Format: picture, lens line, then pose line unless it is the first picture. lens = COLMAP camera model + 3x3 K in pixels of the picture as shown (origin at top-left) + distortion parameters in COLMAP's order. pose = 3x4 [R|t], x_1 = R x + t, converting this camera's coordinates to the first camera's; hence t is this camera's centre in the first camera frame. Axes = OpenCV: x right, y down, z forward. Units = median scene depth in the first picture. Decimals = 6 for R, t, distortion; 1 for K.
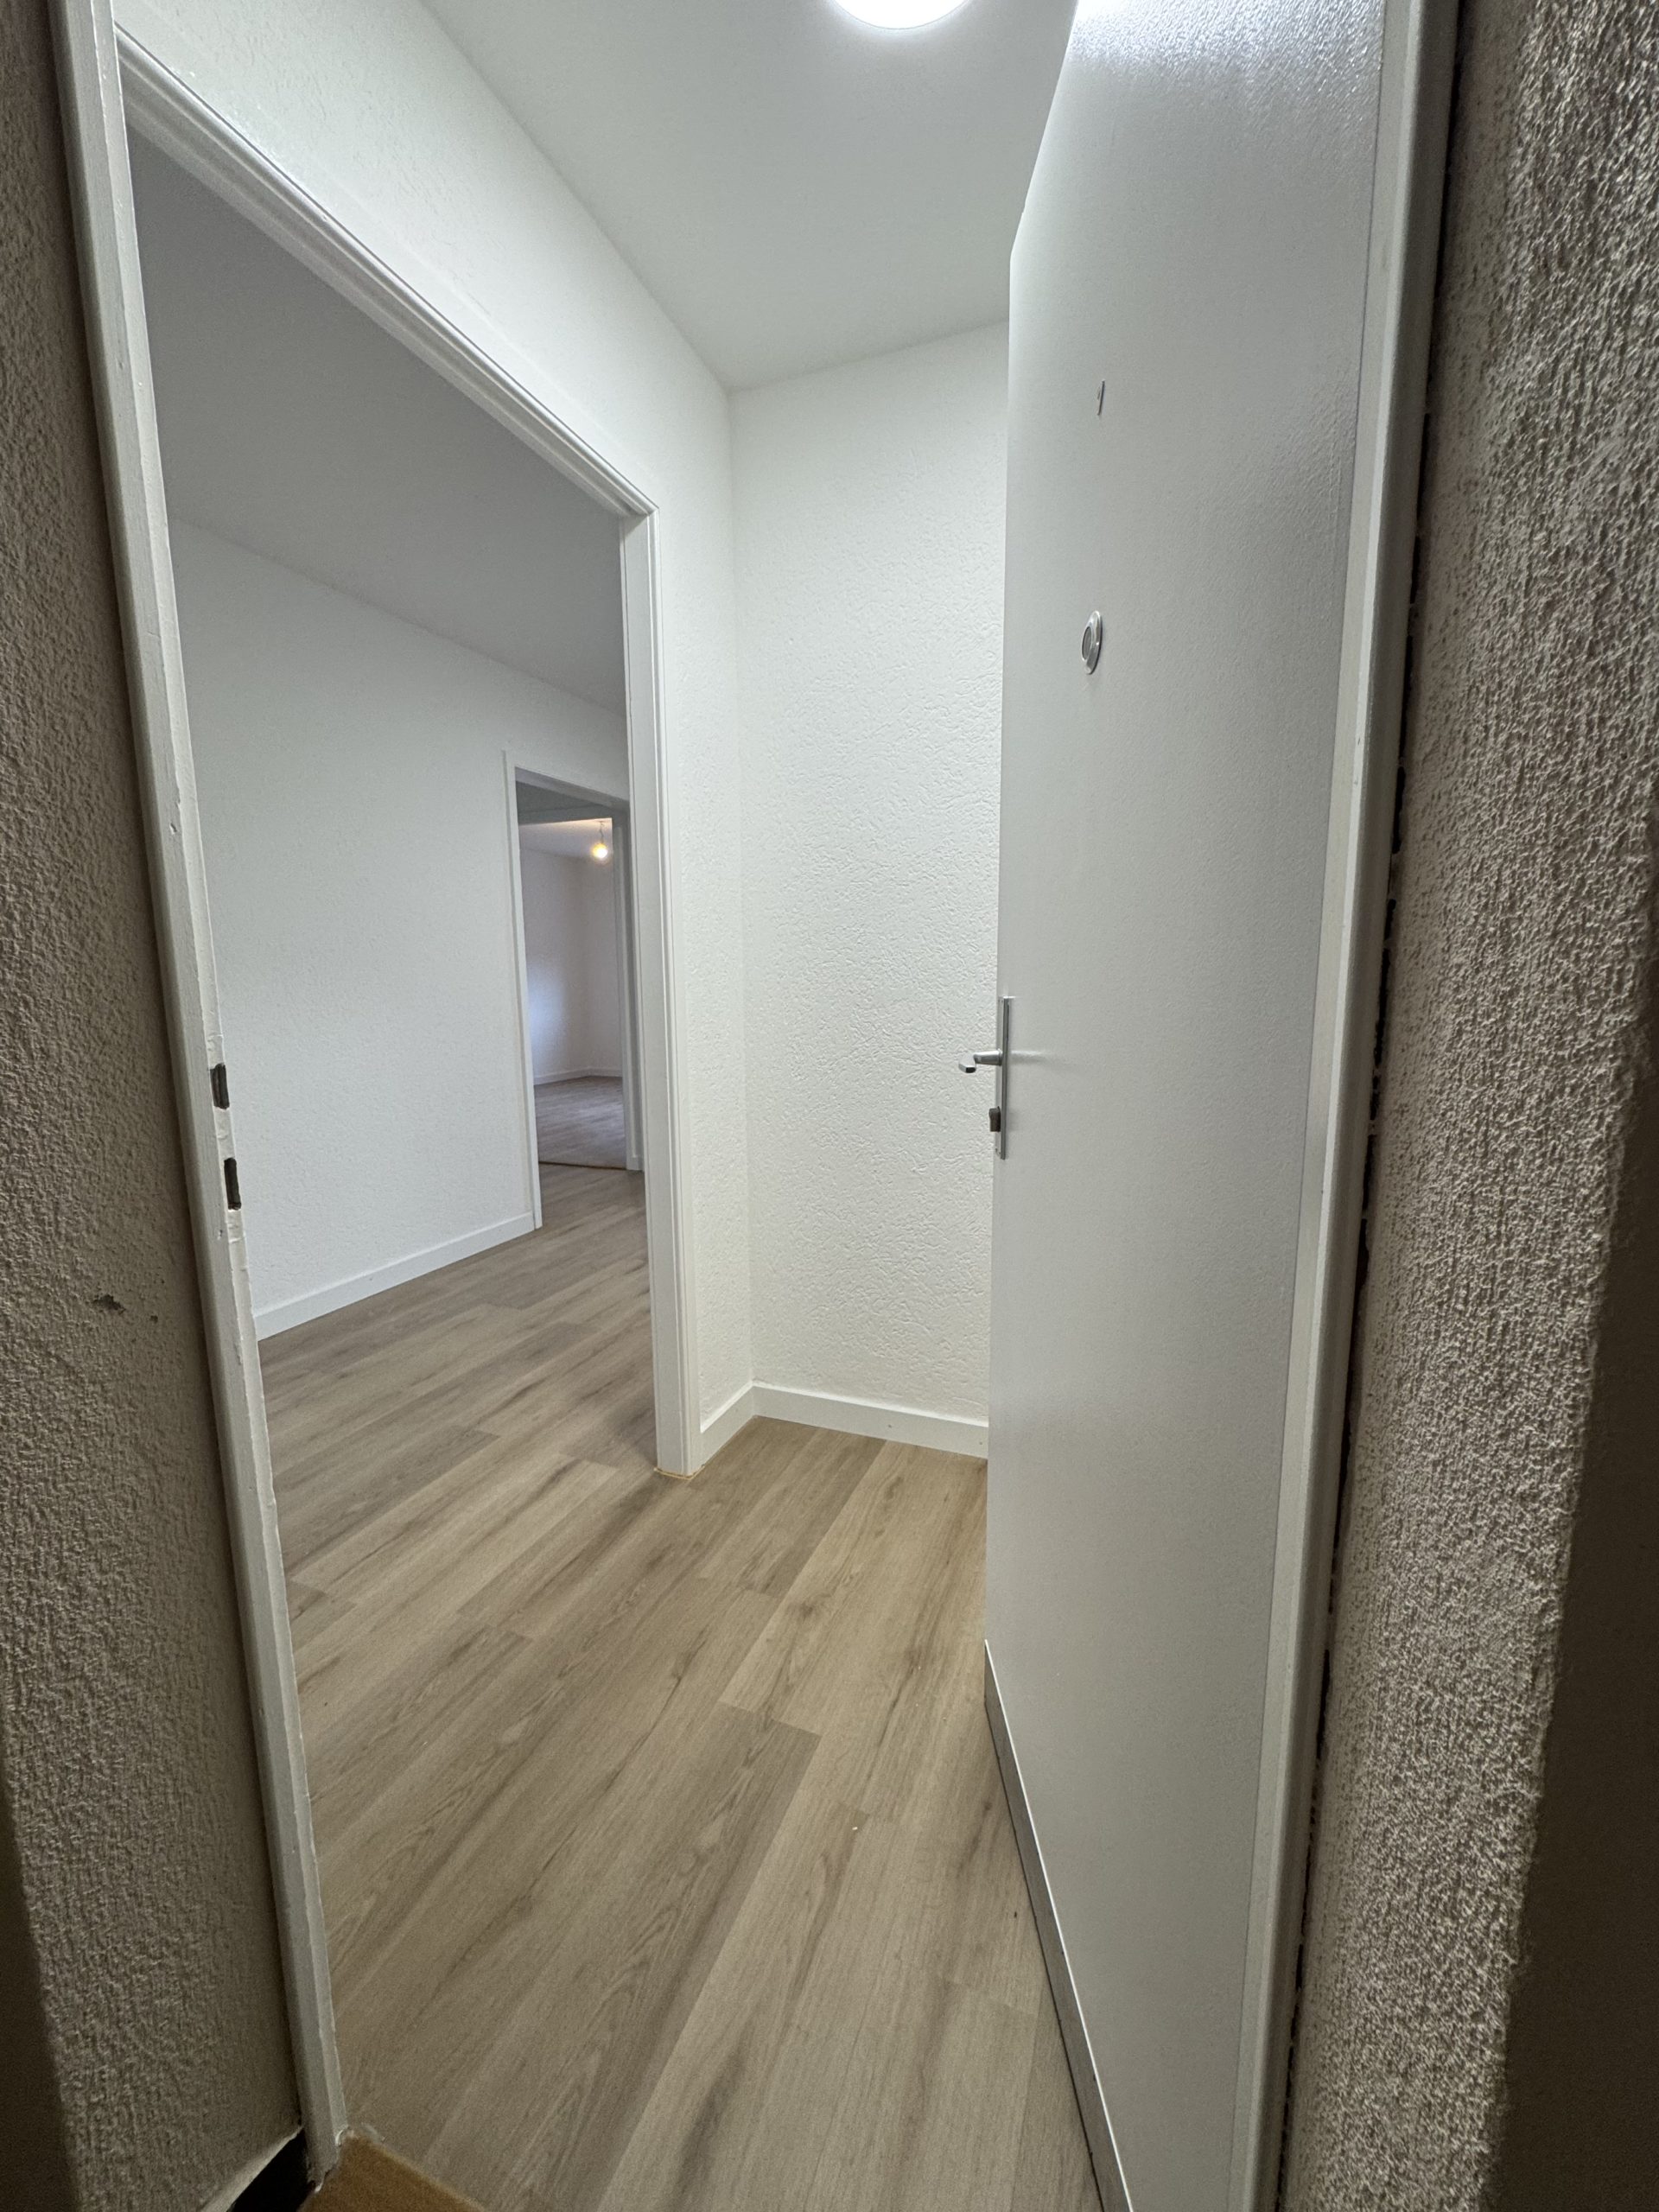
lens RADIAL K [[879.9, 0, 829.3], [0, 879.9, 1103.1], [0, 0, 1]] dist [-0.003136, 0.000594]
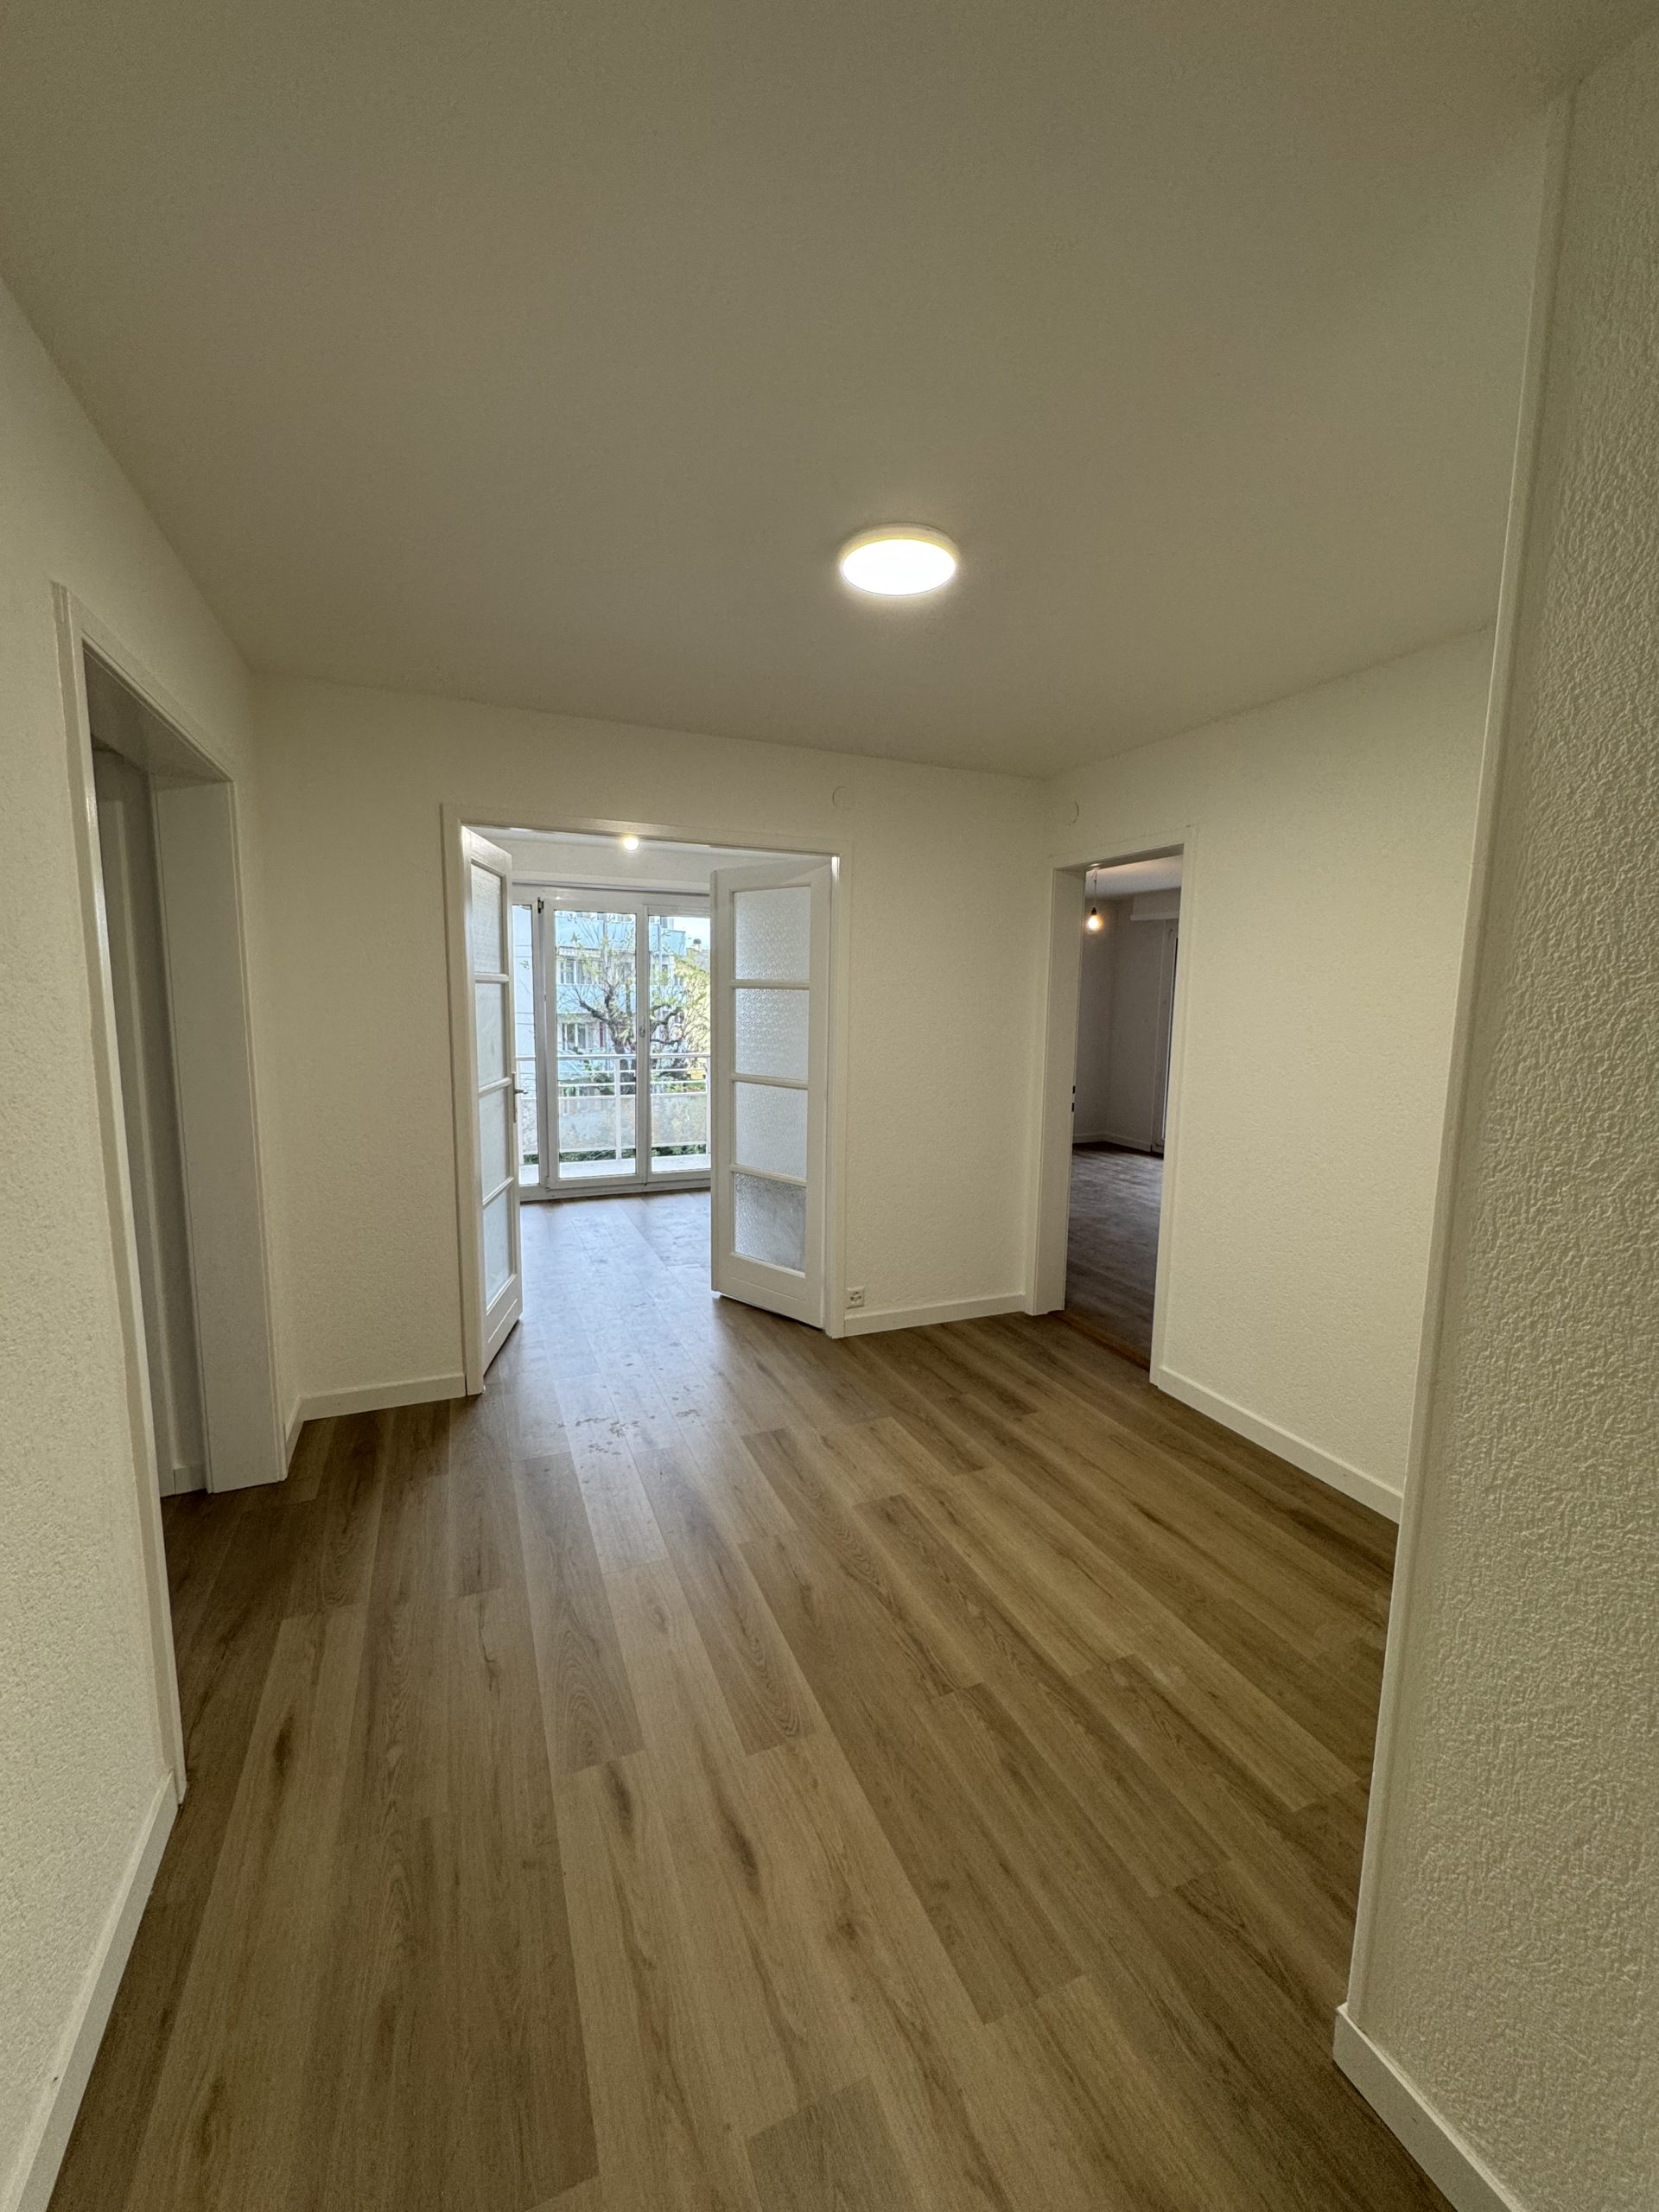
lens RADIAL K [[879.9, 0, 830.4], [0, 879.9, 1108.1], [0, 0, 1]] dist [-0.003136, 0.000594]
pose [[0.708110, -0.072895, 0.702330, -0.599524], [0.082155, 0.996407, 0.020586, -0.246107], [-0.701307, 0.043123, 0.711554, 0.776372]]
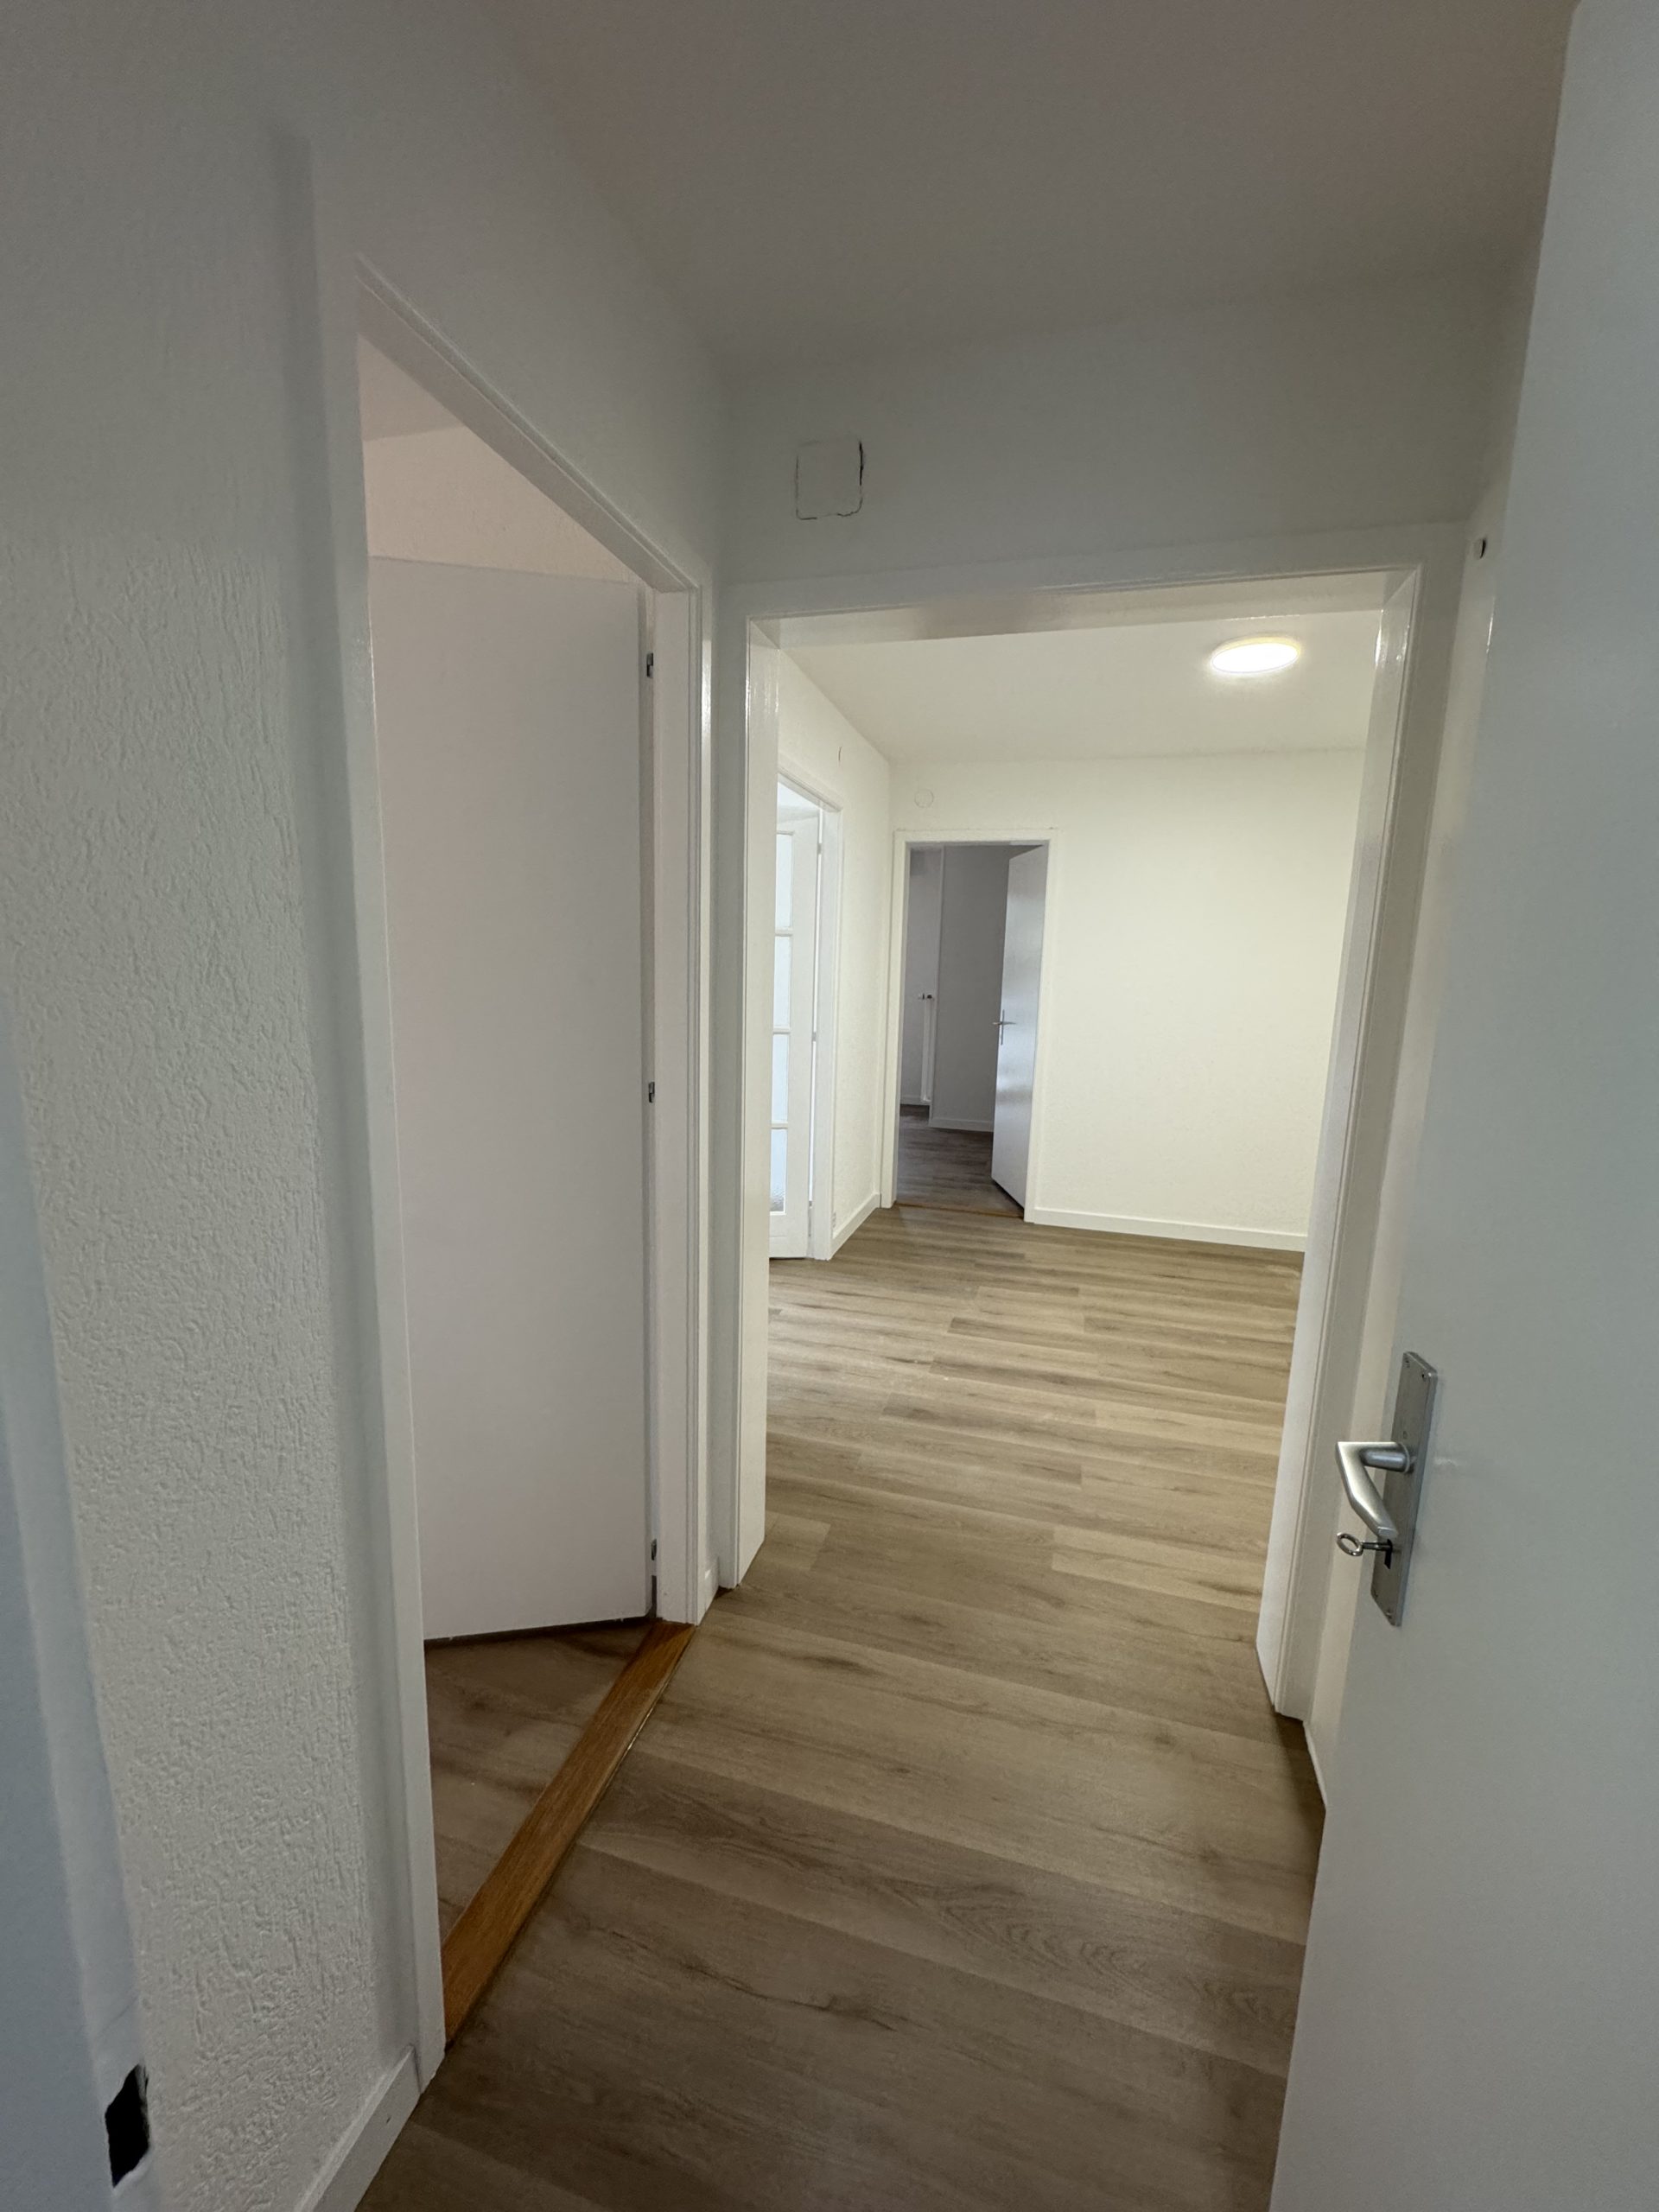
lens RADIAL K [[879.9, 0, 827.6], [0, 879.9, 1108.4], [0, 0, 1]] dist [-0.003136, 0.000594]
pose [[-0.096105, -0.162758, 0.981974, -1.135748], [0.119054, 0.977579, 0.173681, -0.384502], [-0.988226, 0.133600, -0.074573, 1.938384]]
